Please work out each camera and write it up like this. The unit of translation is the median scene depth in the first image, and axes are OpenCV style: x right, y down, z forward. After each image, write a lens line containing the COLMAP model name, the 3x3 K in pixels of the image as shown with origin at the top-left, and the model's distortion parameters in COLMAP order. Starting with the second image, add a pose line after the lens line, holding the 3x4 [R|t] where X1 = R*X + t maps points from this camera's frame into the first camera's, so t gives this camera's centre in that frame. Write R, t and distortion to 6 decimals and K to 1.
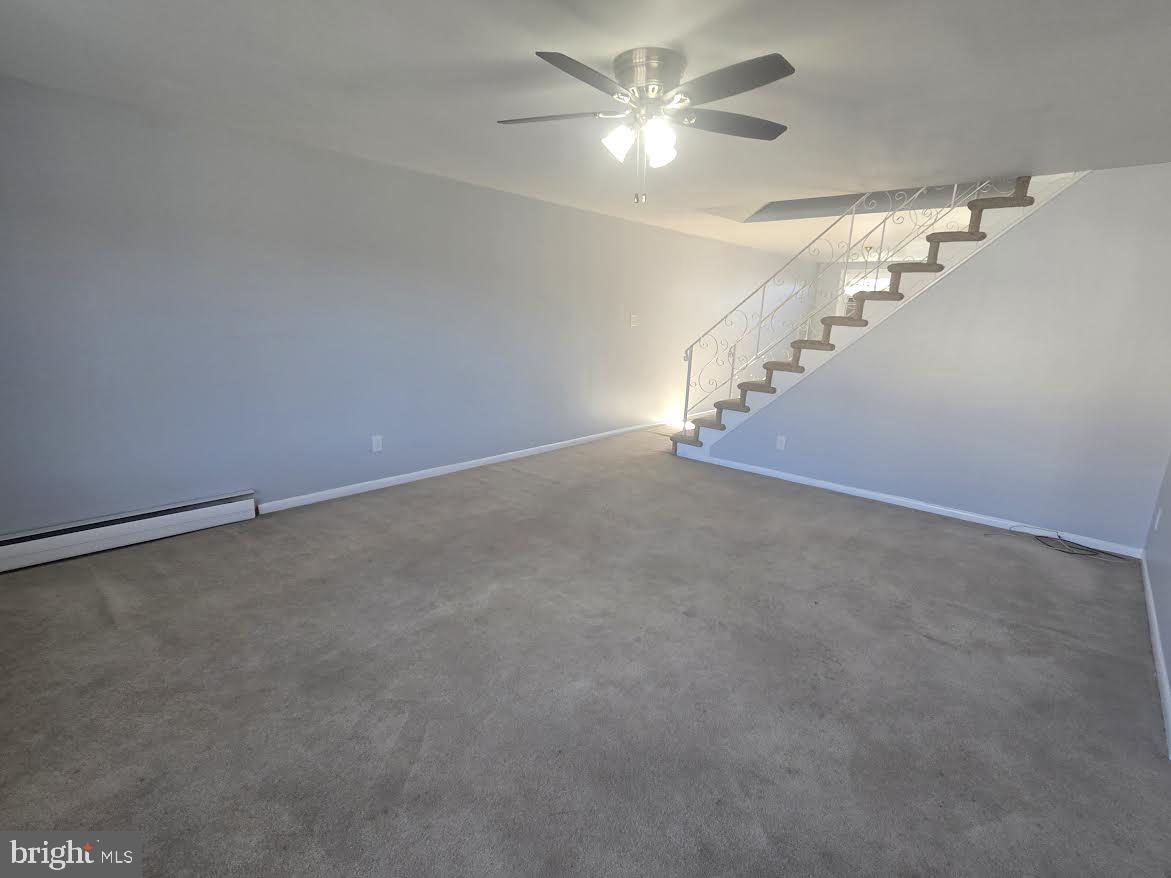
lens RADIAL K [[580.6, 0, 585.5], [0, 580.6, 438.2], [0, 0, 1]] dist [0.004091, 0.000431]
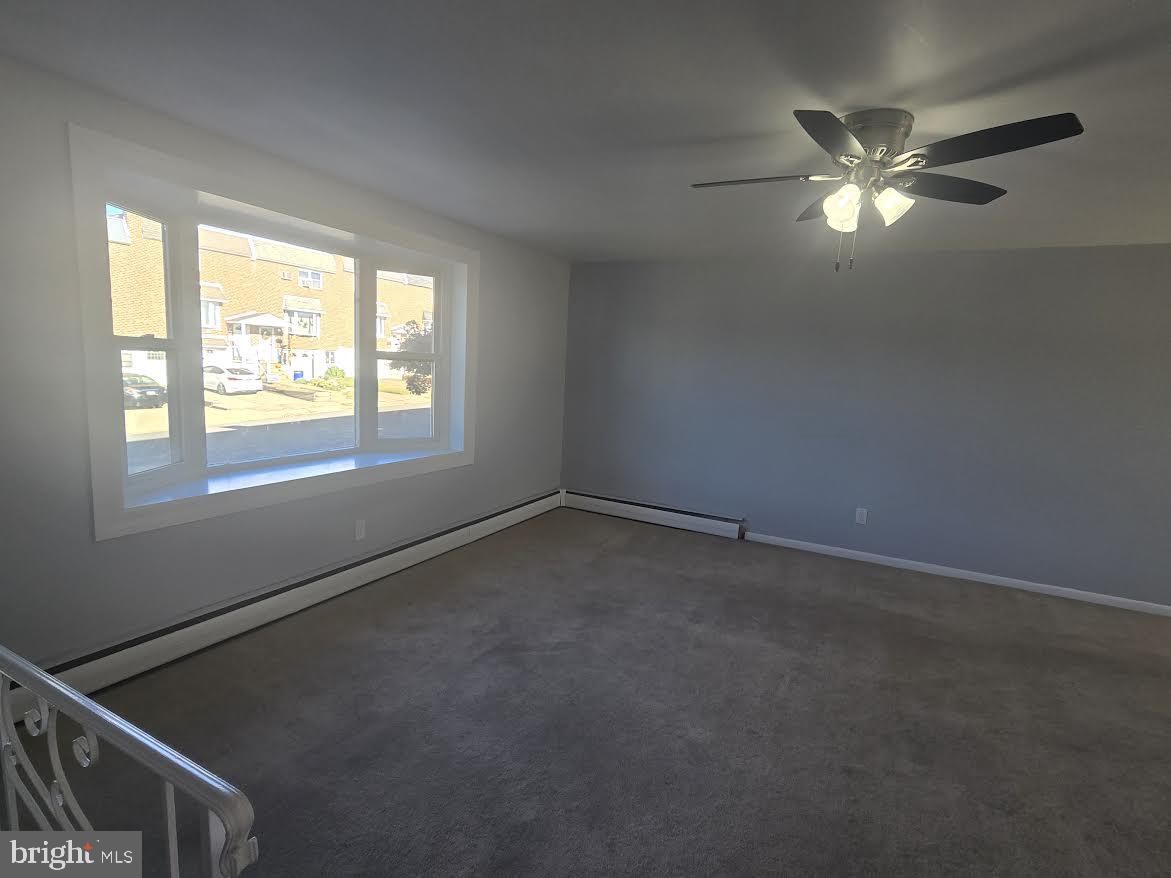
lens RADIAL K [[580.6, 0, 585.5], [0, 580.6, 438.2], [0, 0, 1]] dist [0.004091, 0.000431]
pose [[0.229255, 0.100338, -0.968181, 0.680307], [-0.242832, 0.969118, 0.042935, -0.066150], [0.942589, 0.225262, 0.246540, 0.319709]]
